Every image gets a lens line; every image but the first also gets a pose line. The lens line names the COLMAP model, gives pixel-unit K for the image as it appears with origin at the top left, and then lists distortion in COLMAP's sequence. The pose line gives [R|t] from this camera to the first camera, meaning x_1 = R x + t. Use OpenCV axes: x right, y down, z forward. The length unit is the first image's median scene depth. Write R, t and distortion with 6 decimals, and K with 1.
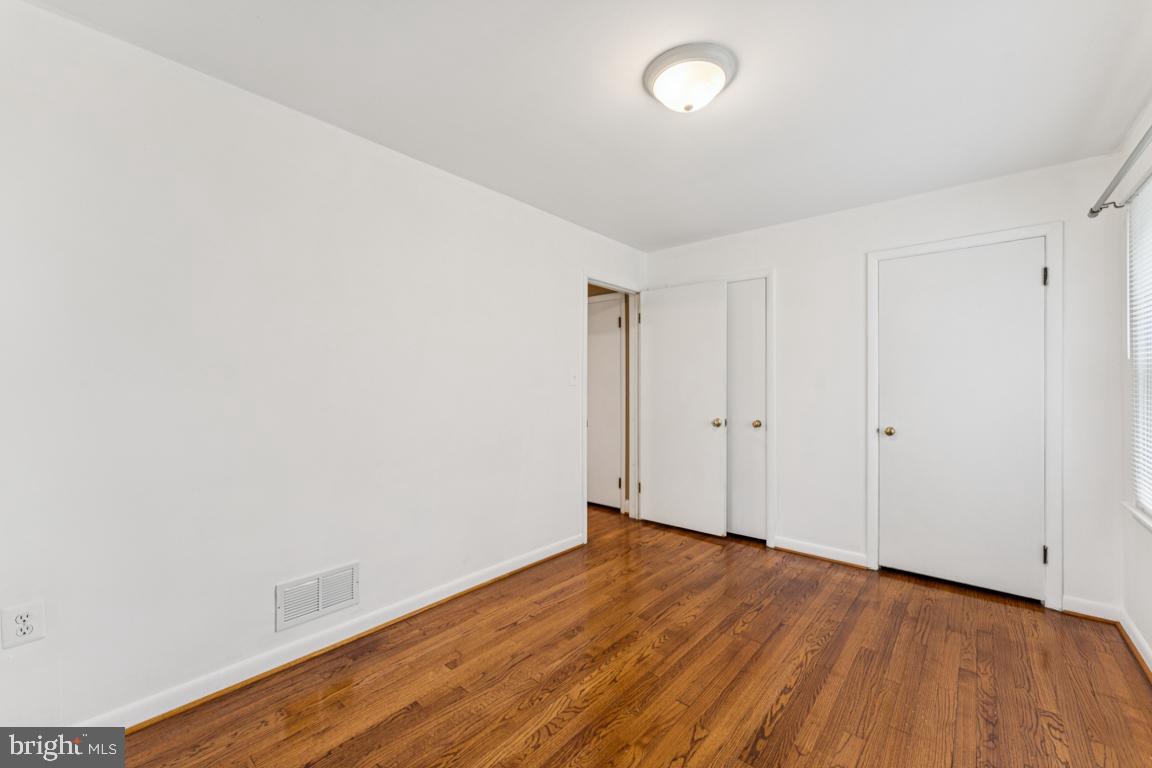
lens RADIAL K [[462.3, 0, 572.0], [0, 462.3, 385.4], [0, 0, 1]] dist [0.001011, 0.000038]
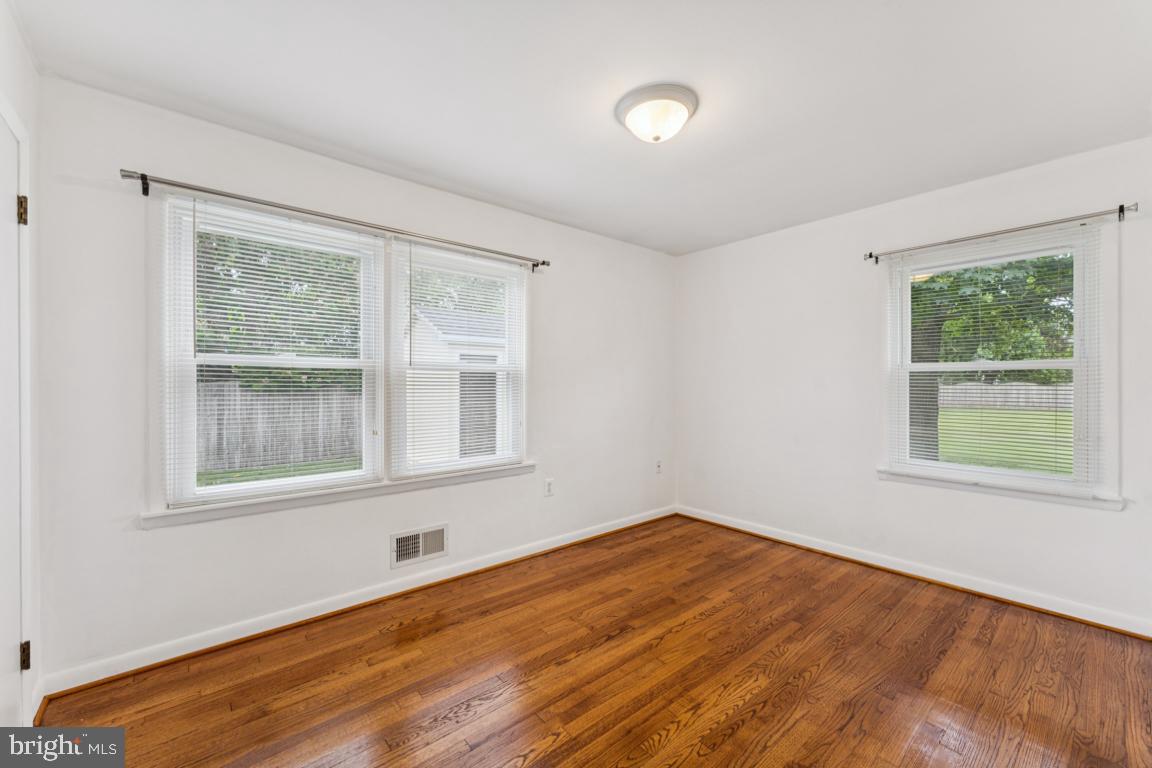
lens RADIAL K [[455.0, 0, 572.2], [0, 455.0, 388.3], [0, 0, 1]] dist [-0.001299, -0.000160]
pose [[-0.987758, -0.003303, 0.155959, 0.210256], [-0.001383, 0.999922, 0.012417, -0.004799], [-0.155988, 0.012049, -0.987685, 1.588534]]
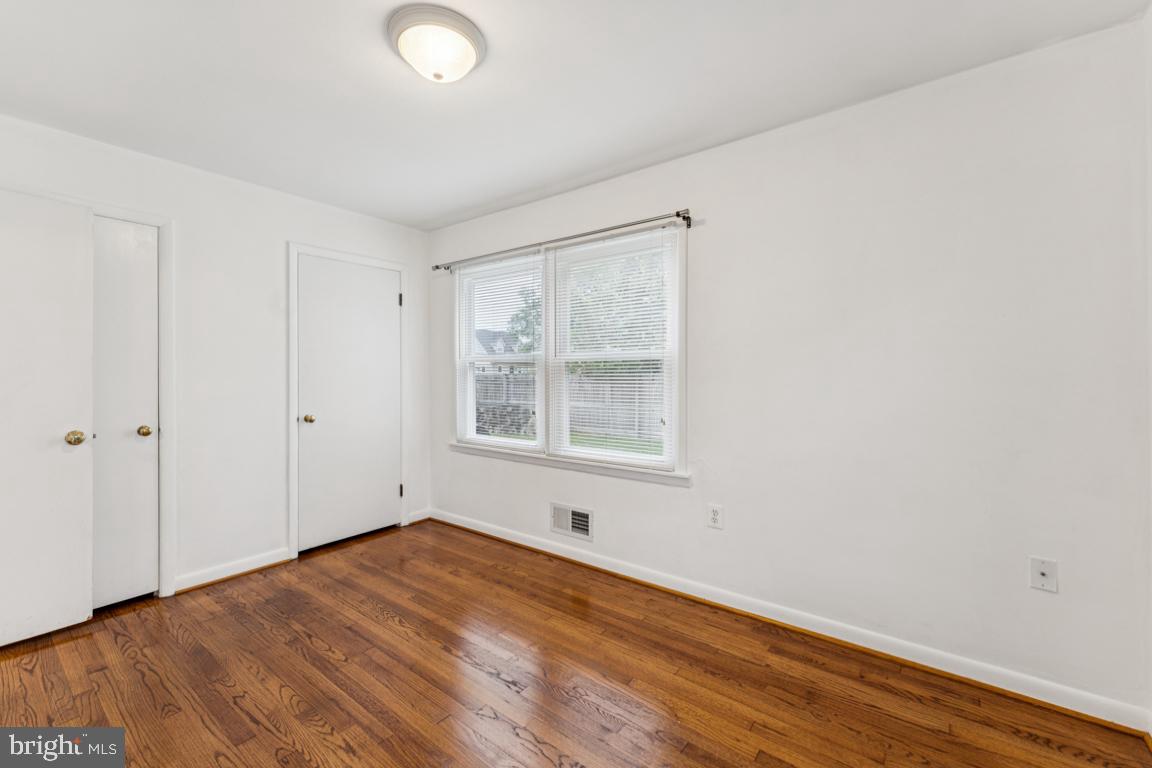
lens RADIAL K [[471.9, 0, 574.4], [0, 471.9, 373.7], [0, 0, 1]] dist [0.001068, 0.000040]
pose [[-0.066891, -0.001773, 0.997759, -0.531505], [0.005806, 0.999981, 0.002166, -0.002339], [-0.997743, 0.005938, -0.066880, 0.591346]]
